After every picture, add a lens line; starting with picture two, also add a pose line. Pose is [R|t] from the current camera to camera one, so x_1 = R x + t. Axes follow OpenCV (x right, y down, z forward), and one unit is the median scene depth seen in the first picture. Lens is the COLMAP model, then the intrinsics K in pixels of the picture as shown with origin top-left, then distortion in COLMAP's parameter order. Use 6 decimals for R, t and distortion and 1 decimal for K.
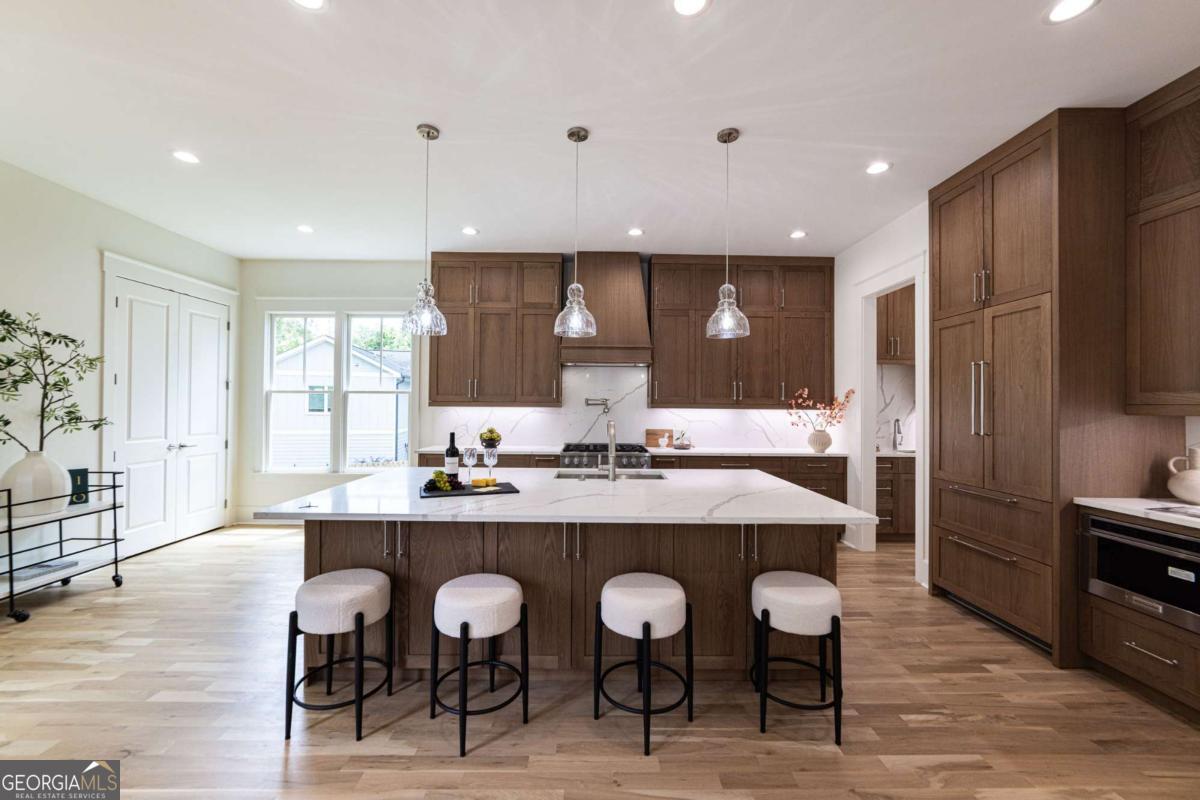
lens RADIAL K [[474.9, 0, 588.1], [0, 474.9, 403.4], [0, 0, 1]] dist [-0.011874, 0.003730]
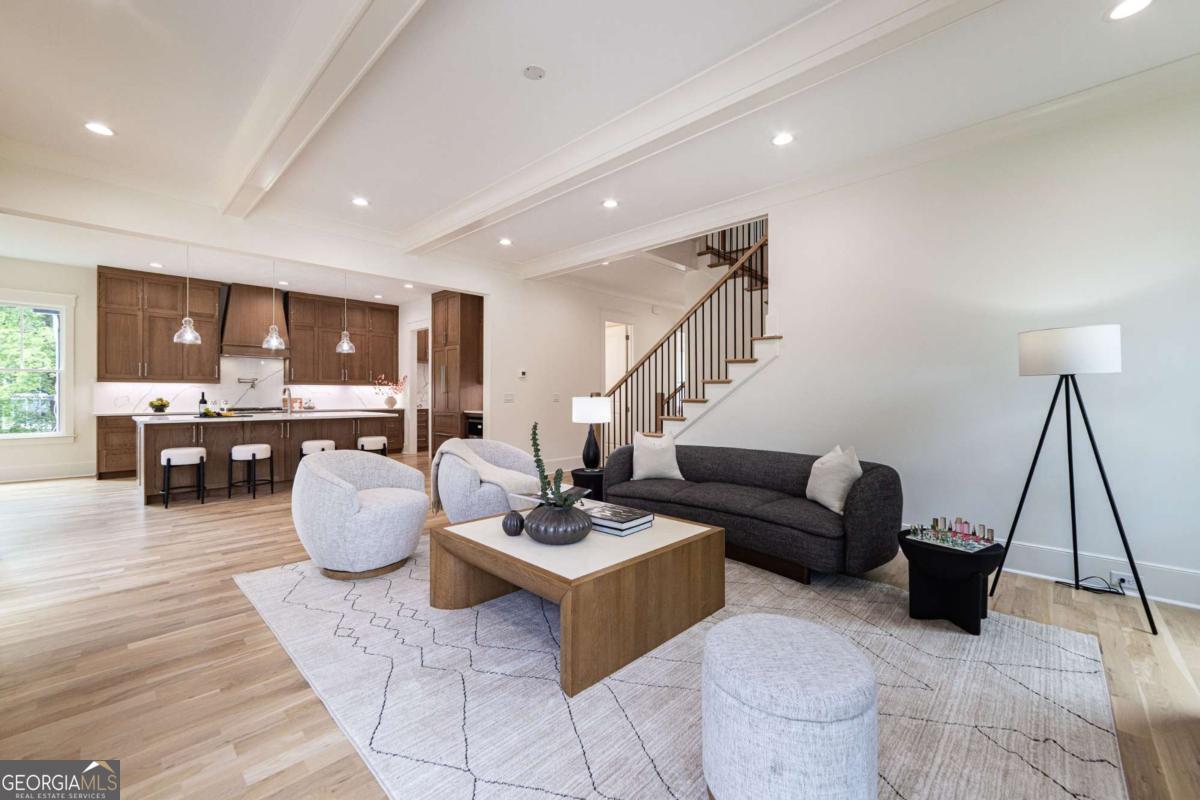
lens RADIAL K [[474.9, 0, 595.9], [0, 474.9, 395.6], [0, 0, 1]] dist [-0.011874, 0.003730]
pose [[0.681829, -0.009428, 0.731451, -0.347608], [0.000940, 0.999927, 0.012012, 0.030548], [-0.731511, -0.007503, 0.681788, -0.913739]]
